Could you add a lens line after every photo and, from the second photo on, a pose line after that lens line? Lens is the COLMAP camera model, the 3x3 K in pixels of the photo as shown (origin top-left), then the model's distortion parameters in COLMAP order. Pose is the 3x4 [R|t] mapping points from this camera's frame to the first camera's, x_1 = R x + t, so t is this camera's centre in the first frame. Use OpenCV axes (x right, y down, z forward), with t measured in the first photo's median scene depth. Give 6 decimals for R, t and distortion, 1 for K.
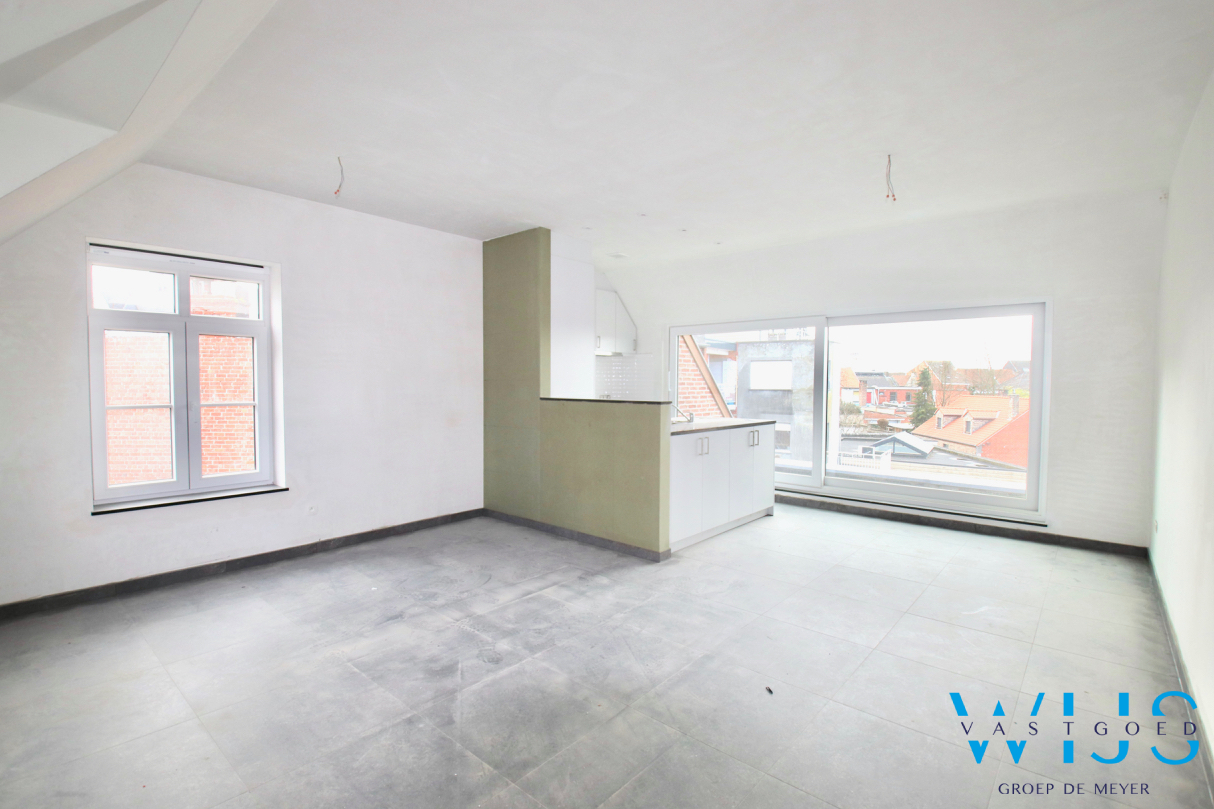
lens RADIAL K [[569.2, 0, 602.9], [0, 569.2, 391.4], [0, 0, 1]] dist [0.020455, -0.031040]
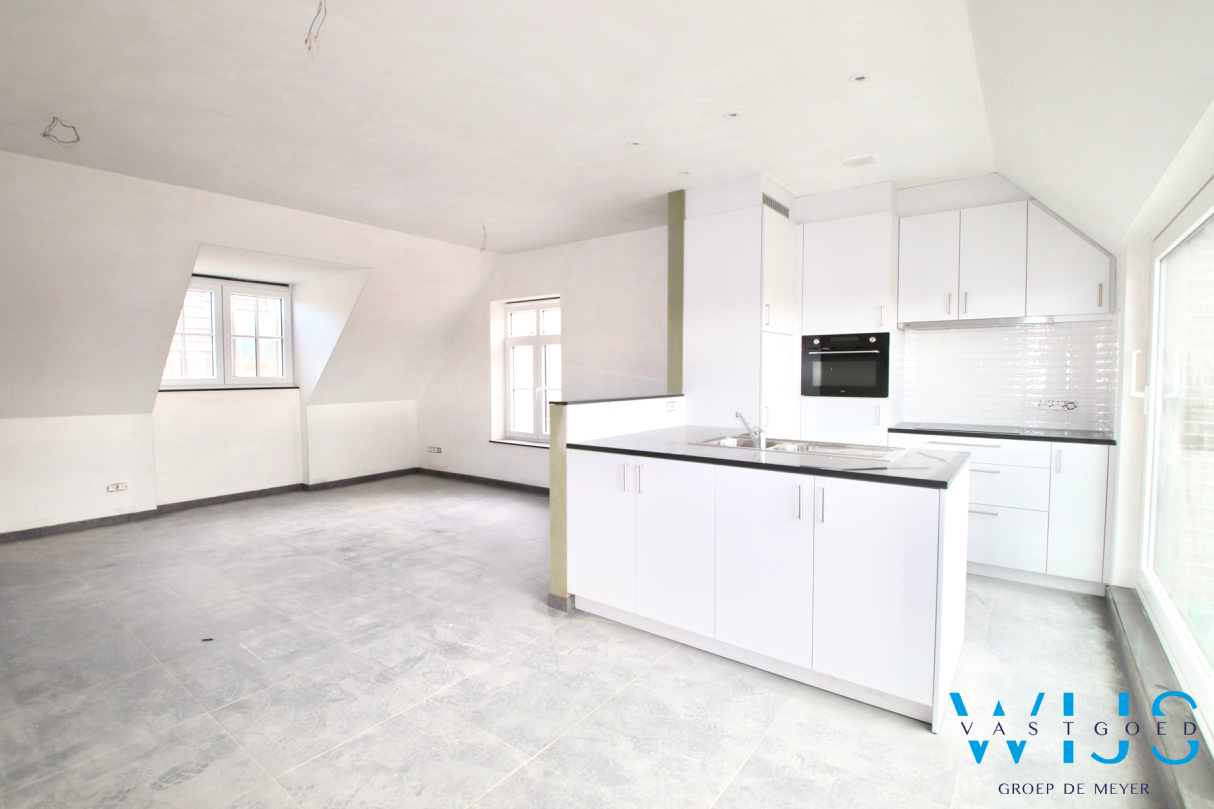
lens RADIAL K [[569.2, 0, 602.9], [0, 569.2, 391.4], [0, 0, 1]] dist [0.020455, -0.031040]
pose [[0.066827, 0.032177, -0.997246, 0.999948], [-0.022292, 0.999279, 0.030749, -0.022523], [0.997516, 0.020176, 0.067496, 1.160335]]
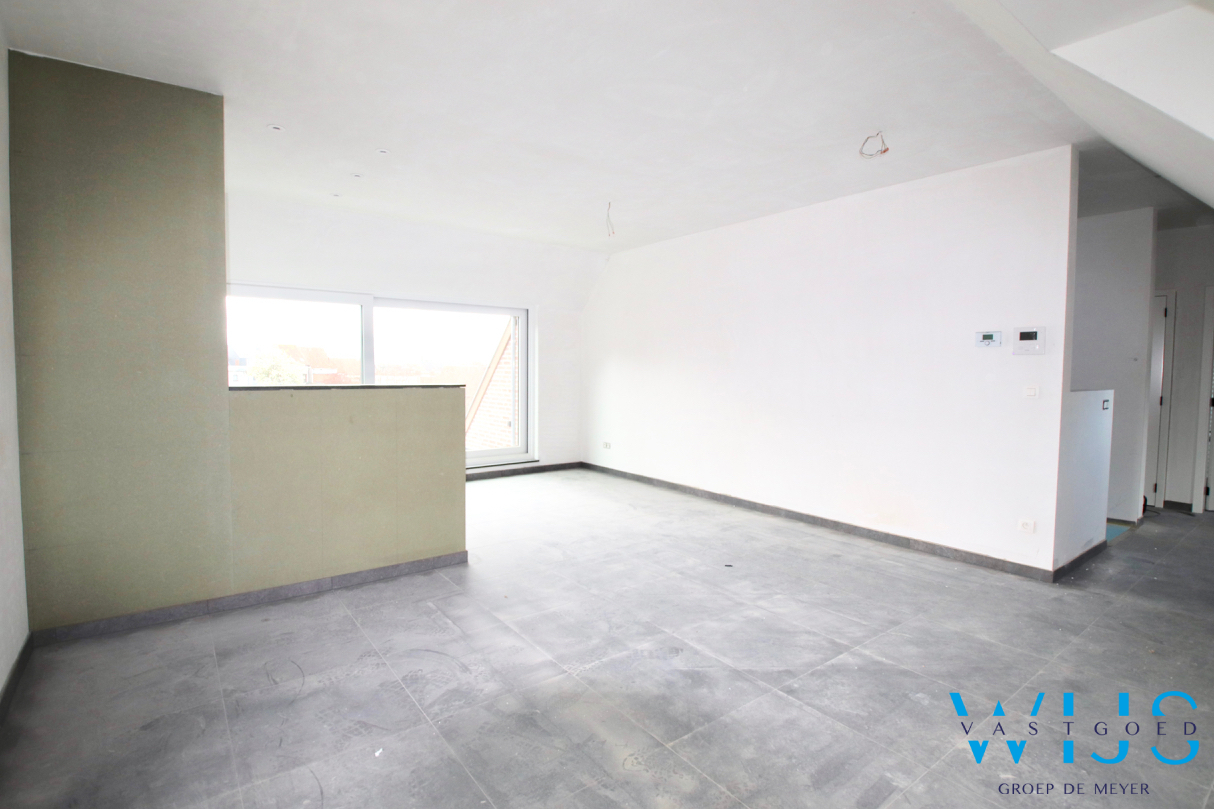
lens RADIAL K [[589.8, 0, 604.2], [0, 589.8, 390.2], [0, 0, 1]] dist [0.019004, -0.035812]
pose [[0.198269, -0.041043, 0.979288, -0.870965], [0.017362, 0.999113, 0.038359, -0.003840], [-0.979994, 0.009397, 0.198806, 0.683663]]
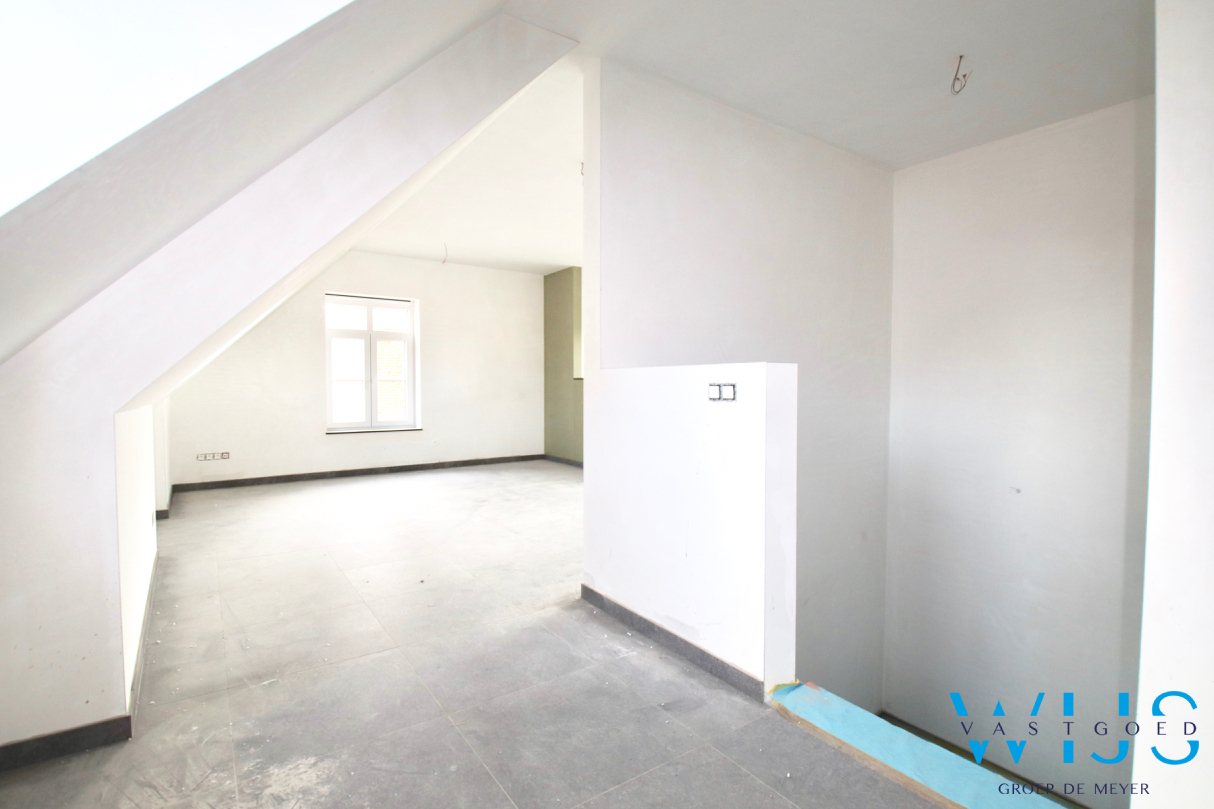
lens RADIAL K [[569.2, 0, 602.9], [0, 569.2, 391.4], [0, 0, 1]] dist [0.020455, -0.031040]
pose [[0.974607, 0.005928, -0.223846, 0.421424], [-0.006356, 0.999979, -0.001189, 0.065026], [0.223834, 0.002582, 0.974624, -0.641384]]
